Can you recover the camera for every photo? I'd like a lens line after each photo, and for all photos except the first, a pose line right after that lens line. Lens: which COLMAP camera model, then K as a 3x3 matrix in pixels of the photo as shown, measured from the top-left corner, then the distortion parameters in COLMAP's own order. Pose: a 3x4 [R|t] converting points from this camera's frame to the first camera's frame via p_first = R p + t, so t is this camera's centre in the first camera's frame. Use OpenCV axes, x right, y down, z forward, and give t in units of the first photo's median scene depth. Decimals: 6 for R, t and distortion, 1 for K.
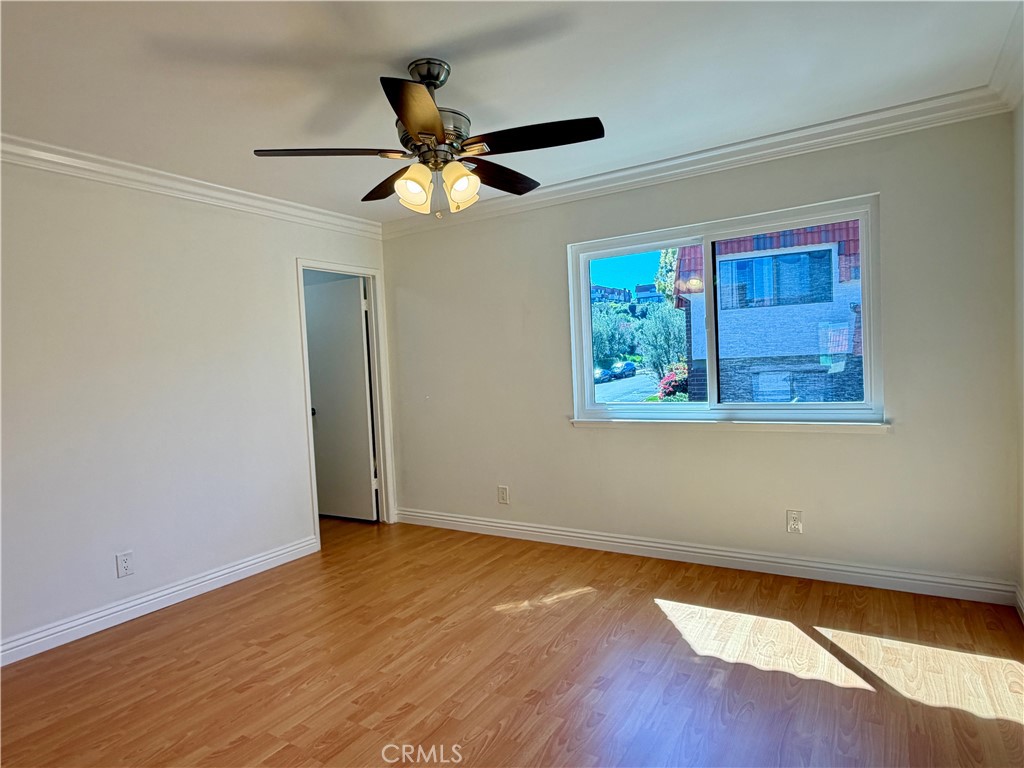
lens RADIAL K [[584.2, 0, 519.5], [0, 584.2, 390.9], [0, 0, 1]] dist [0.001391, 0.000421]
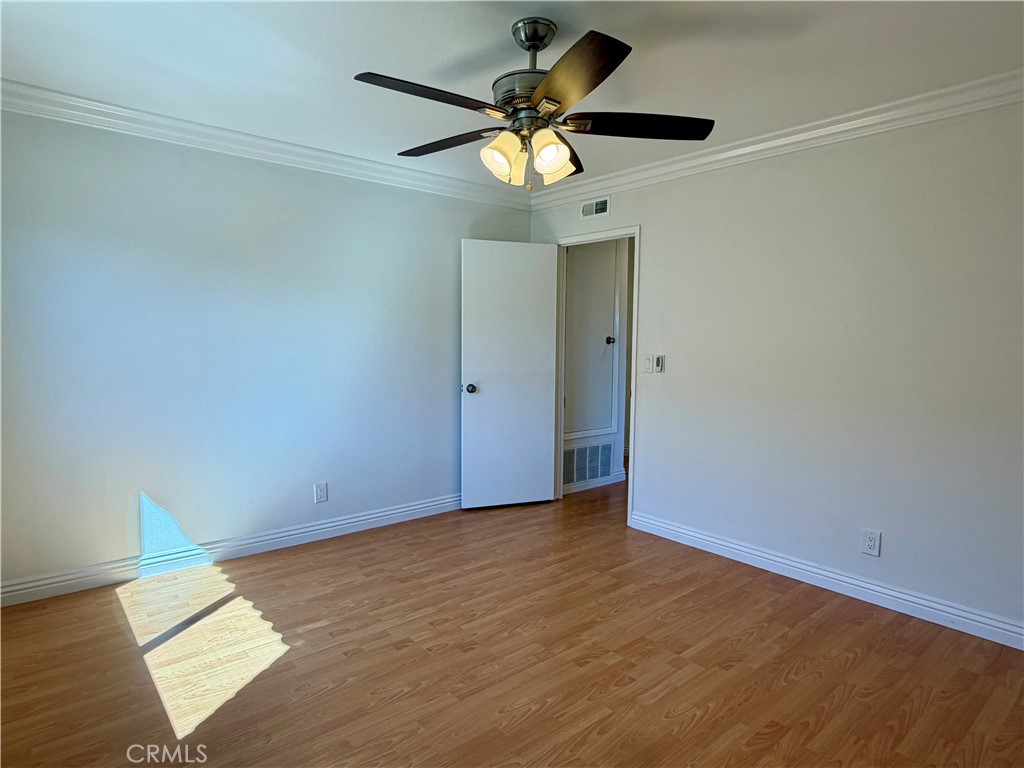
lens RADIAL K [[584.2, 0, 519.5], [0, 584.2, 390.9], [0, 0, 1]] dist [0.001391, 0.000421]
pose [[-0.950616, 0.012048, 0.310135, -0.394871], [0.051006, 0.991725, 0.117816, -0.078890], [-0.306150, 0.127817, -0.943364, 1.848414]]
